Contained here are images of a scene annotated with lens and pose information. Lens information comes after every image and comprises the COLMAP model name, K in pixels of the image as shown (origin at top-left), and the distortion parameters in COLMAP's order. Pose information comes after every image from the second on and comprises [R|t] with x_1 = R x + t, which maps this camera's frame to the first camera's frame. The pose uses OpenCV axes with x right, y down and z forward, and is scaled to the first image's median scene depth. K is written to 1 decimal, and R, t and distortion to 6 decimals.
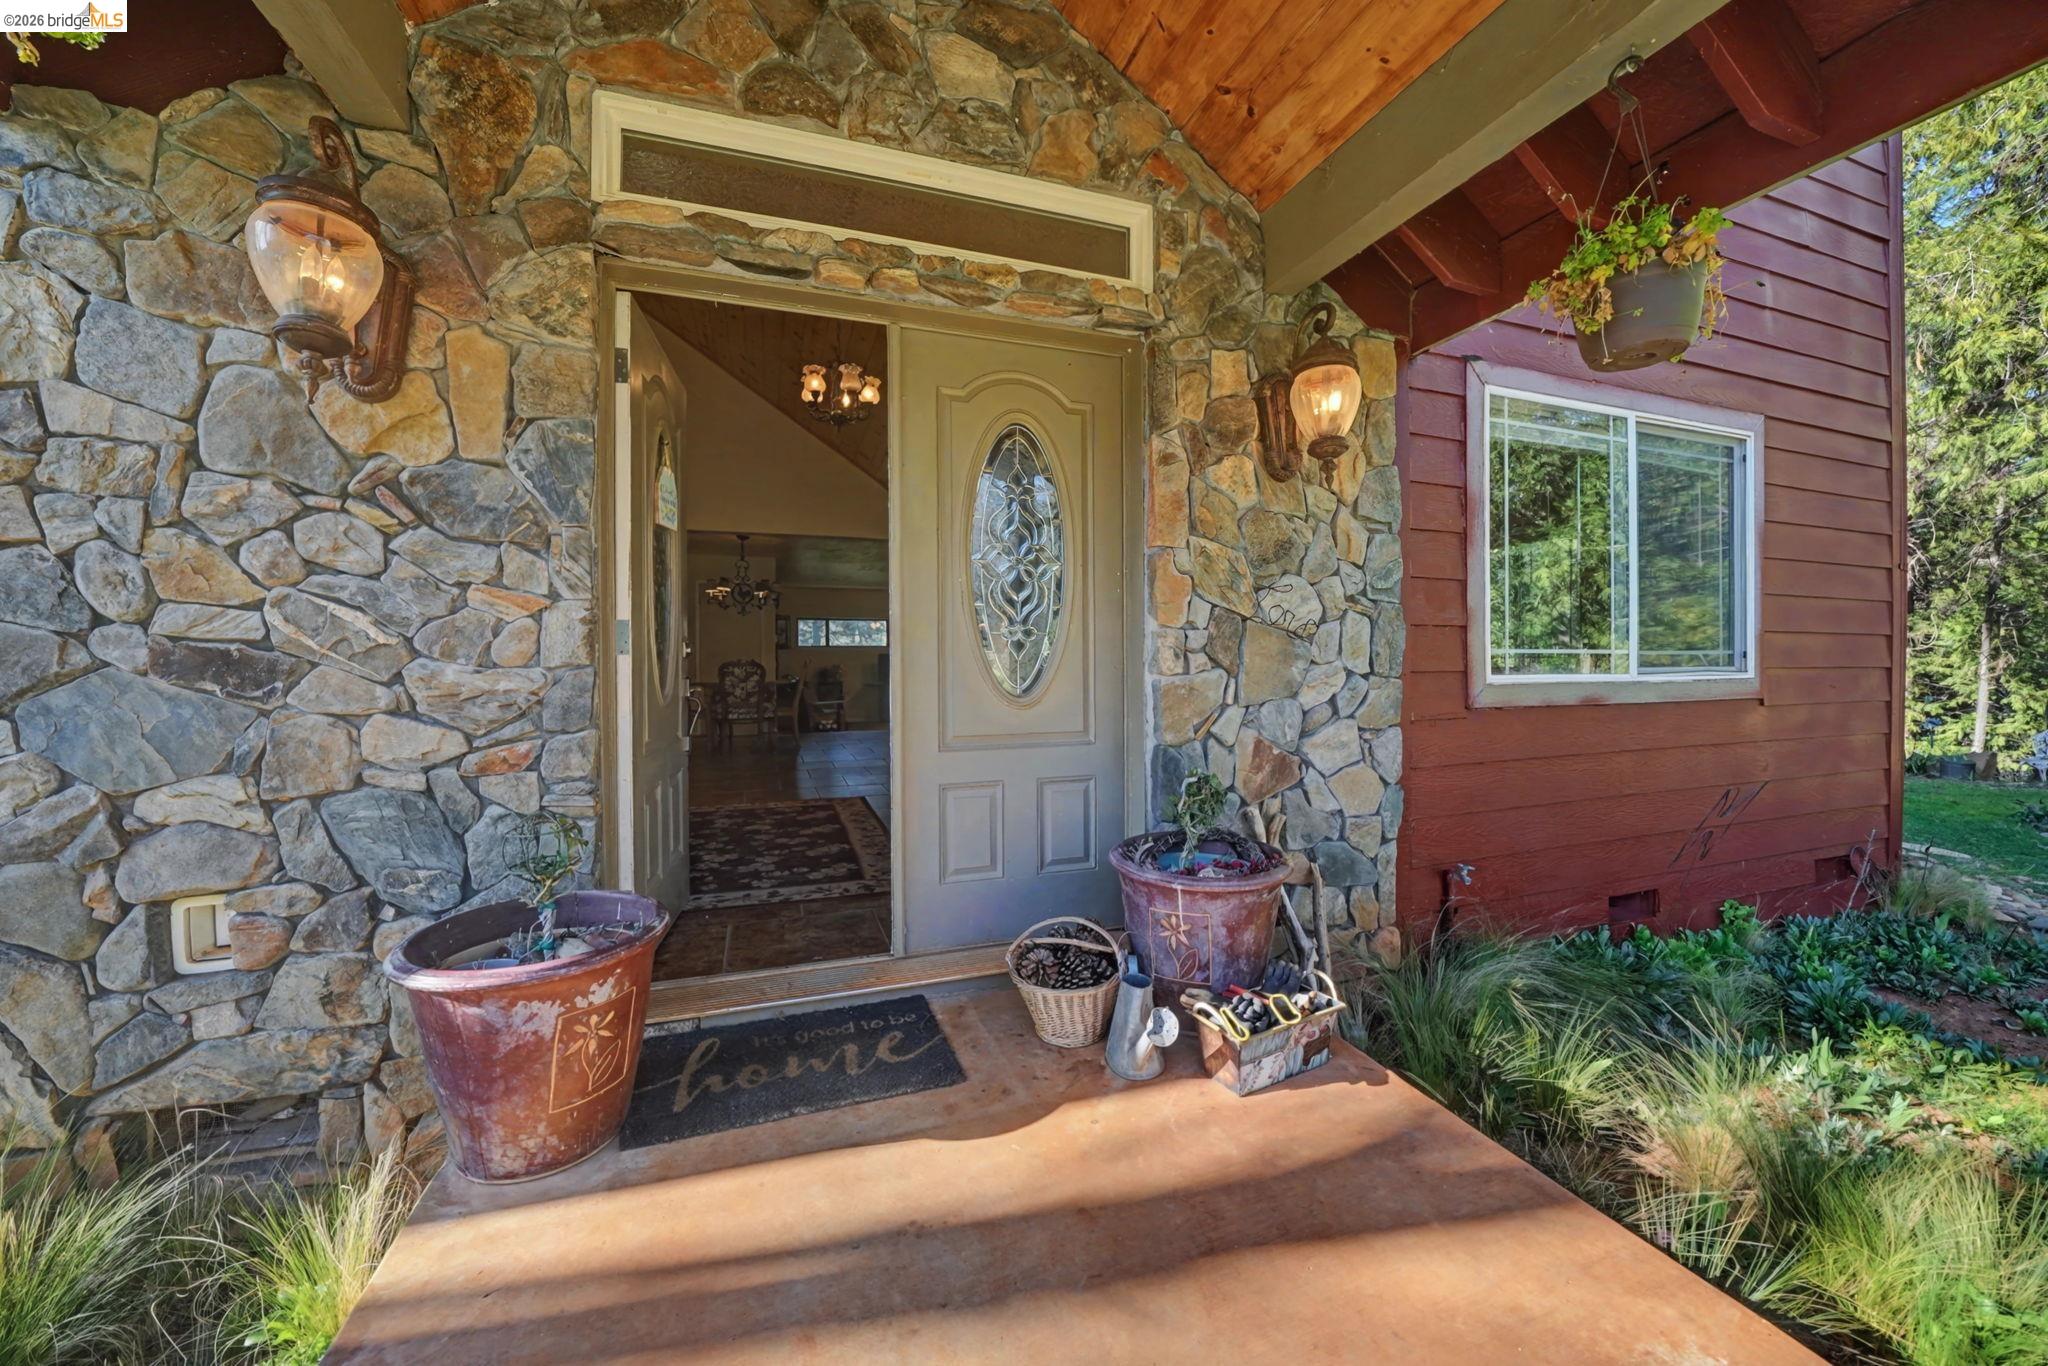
lens RADIAL K [[747.4, 0, 1017.4], [0, 747.4, 666.2], [0, 0, 1]] dist [-0.020521, 0.000009]
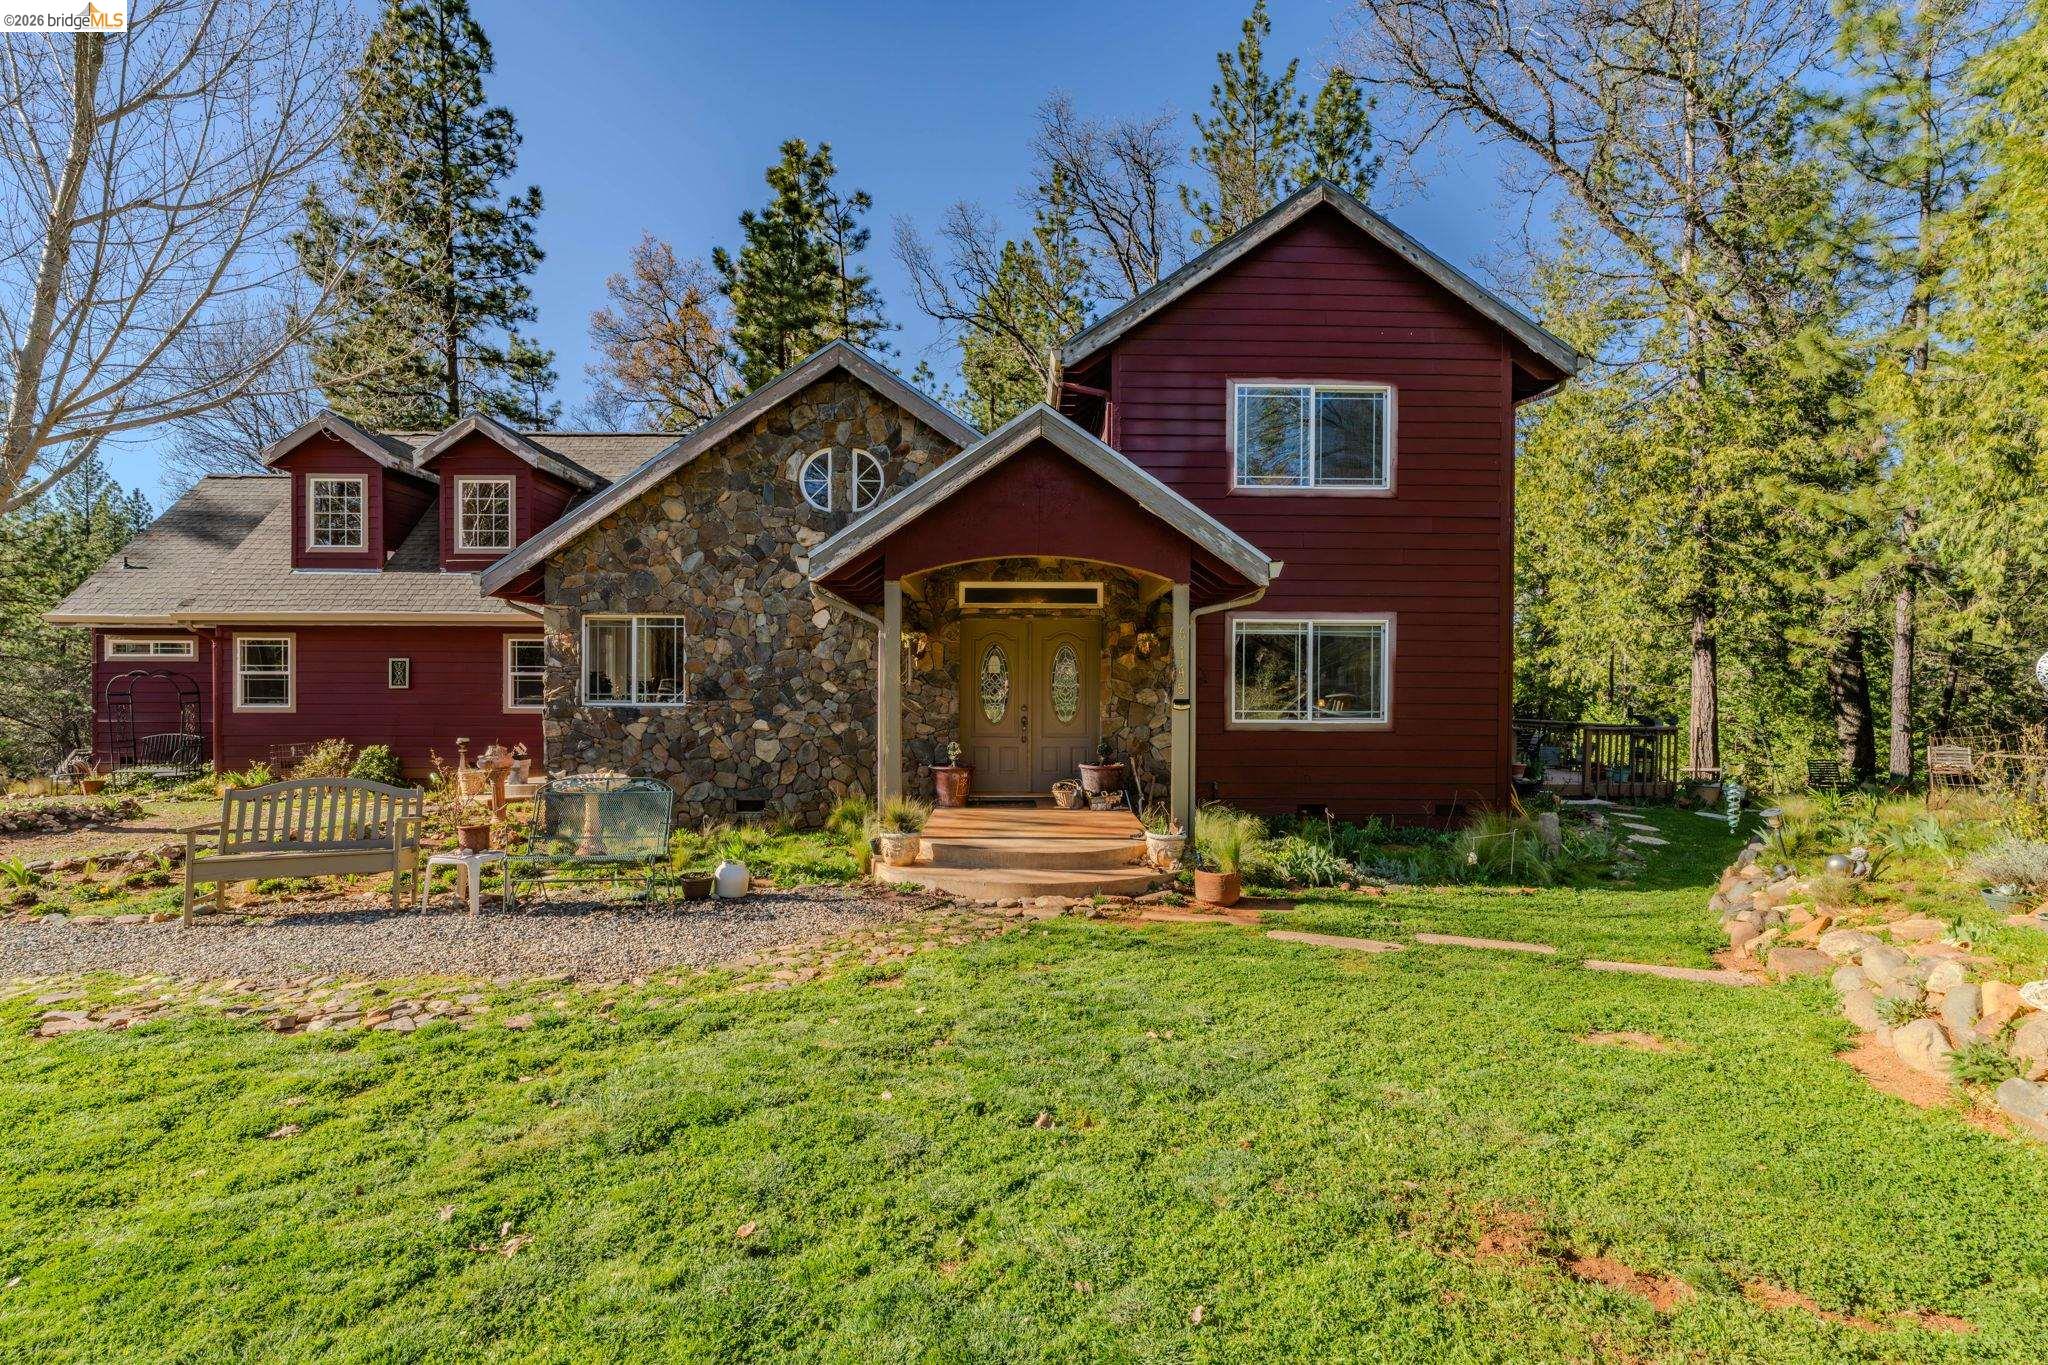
lens RADIAL K [[952.1, 0, 1024.0], [0, 952.1, 682.5], [0, 0, 1]] dist [-0.003322, -0.000379]
pose [[0.946318, 0.008854, -0.323116, 1.275973], [-0.008858, 0.999960, 0.001460, -0.155274], [0.323115, 0.001480, 0.946358, -3.347966]]
